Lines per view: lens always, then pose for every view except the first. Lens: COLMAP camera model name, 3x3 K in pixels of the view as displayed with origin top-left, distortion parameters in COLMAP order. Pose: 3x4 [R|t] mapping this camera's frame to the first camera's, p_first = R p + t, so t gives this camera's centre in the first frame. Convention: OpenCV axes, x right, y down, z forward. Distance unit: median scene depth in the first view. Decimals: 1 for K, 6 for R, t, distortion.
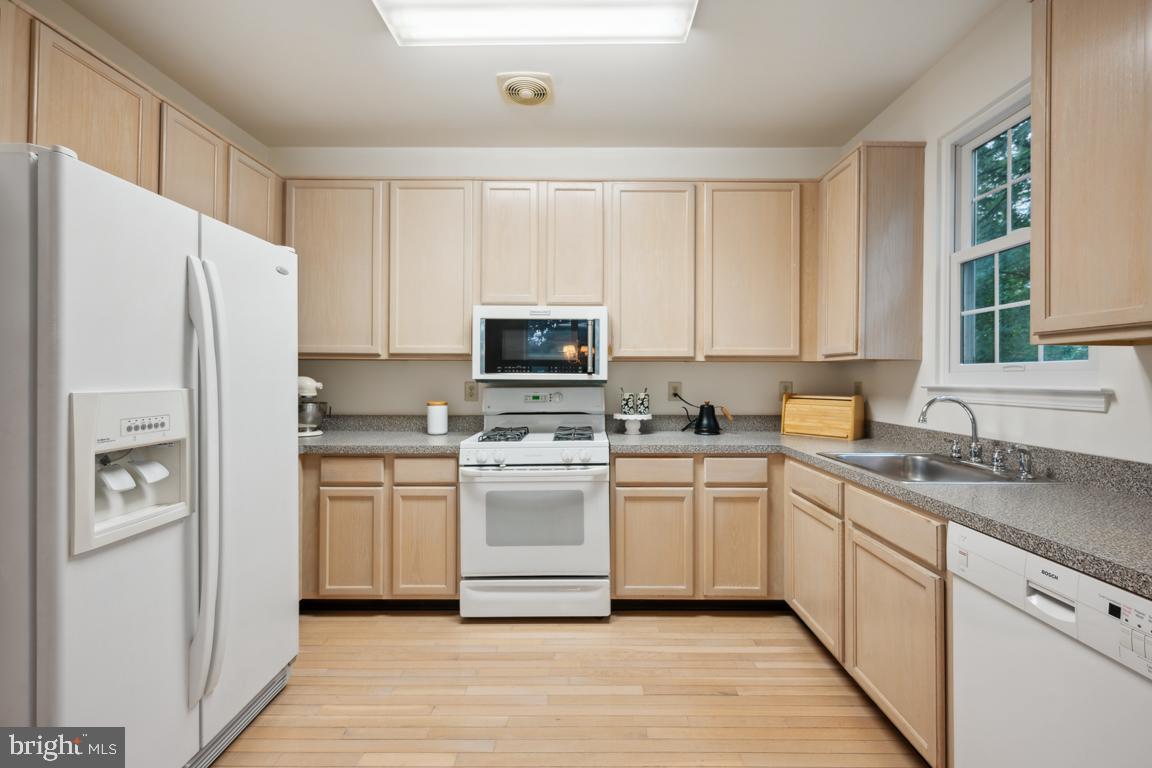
lens RADIAL K [[475.4, 0, 584.7], [0, 475.4, 373.7], [0, 0, 1]] dist [0.001342, 0.000378]
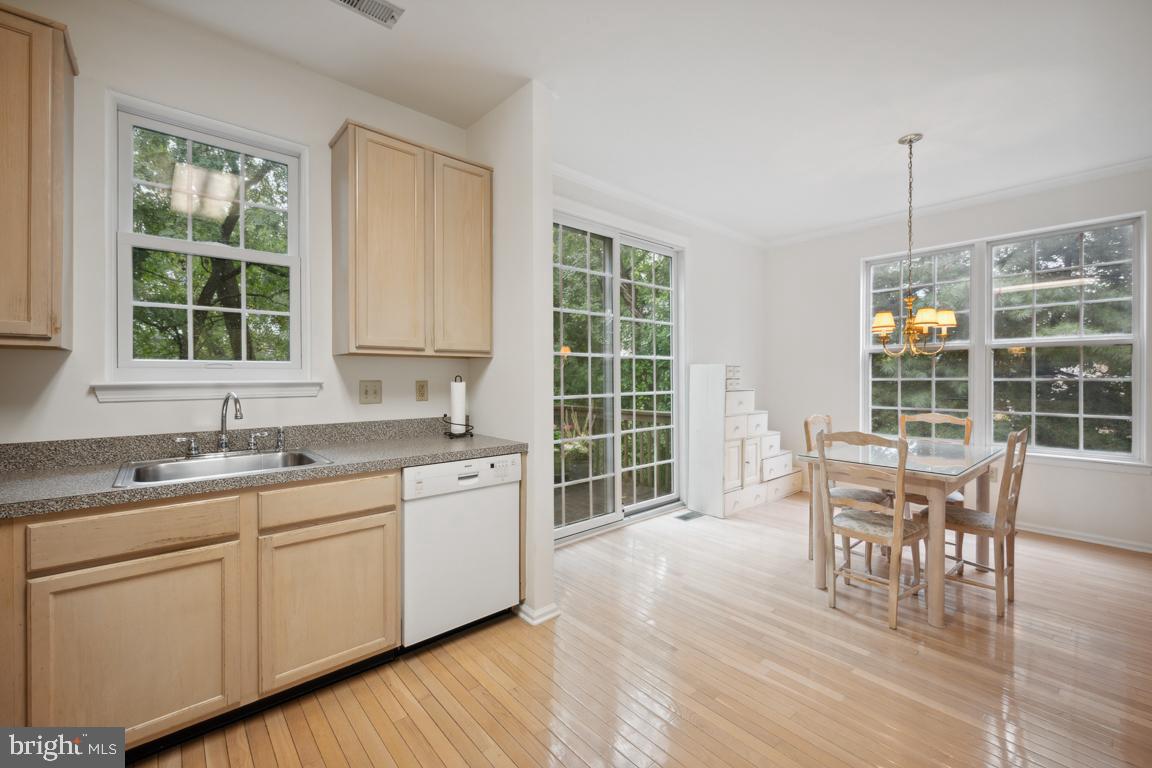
lens RADIAL K [[472.3, 0, 574.3], [0, 472.3, 381.3], [0, 0, 1]] dist [0.000734, 0.000178]
pose [[-0.659939, -0.007832, 0.751279, -0.378234], [-0.004436, 0.999969, 0.006528, 0.010786], [-0.751306, 0.000975, -0.659953, 0.833229]]
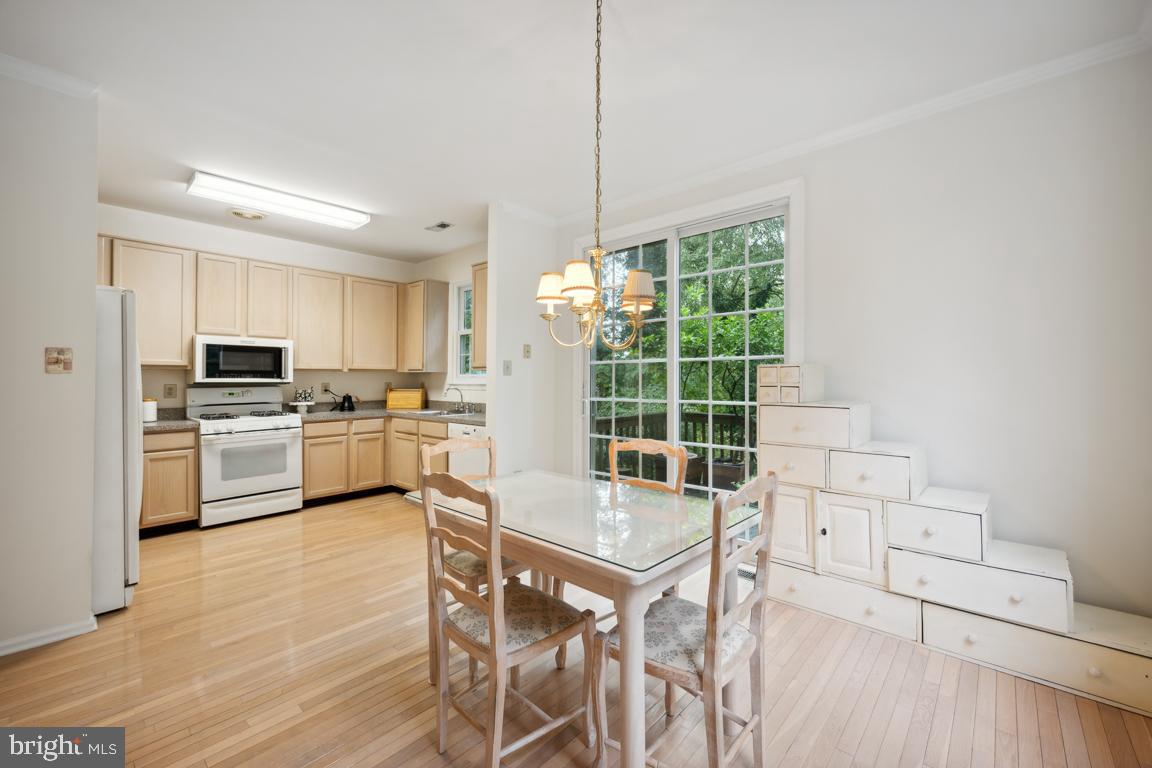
lens RADIAL K [[475.4, 0, 584.7], [0, 475.4, 373.7], [0, 0, 1]] dist [0.001342, 0.000378]
pose [[0.656883, 0.005905, 0.753970, -0.596352], [-0.001674, 0.999978, -0.006373, -0.008827], [-0.753991, 0.002924, 0.656878, -1.014624]]
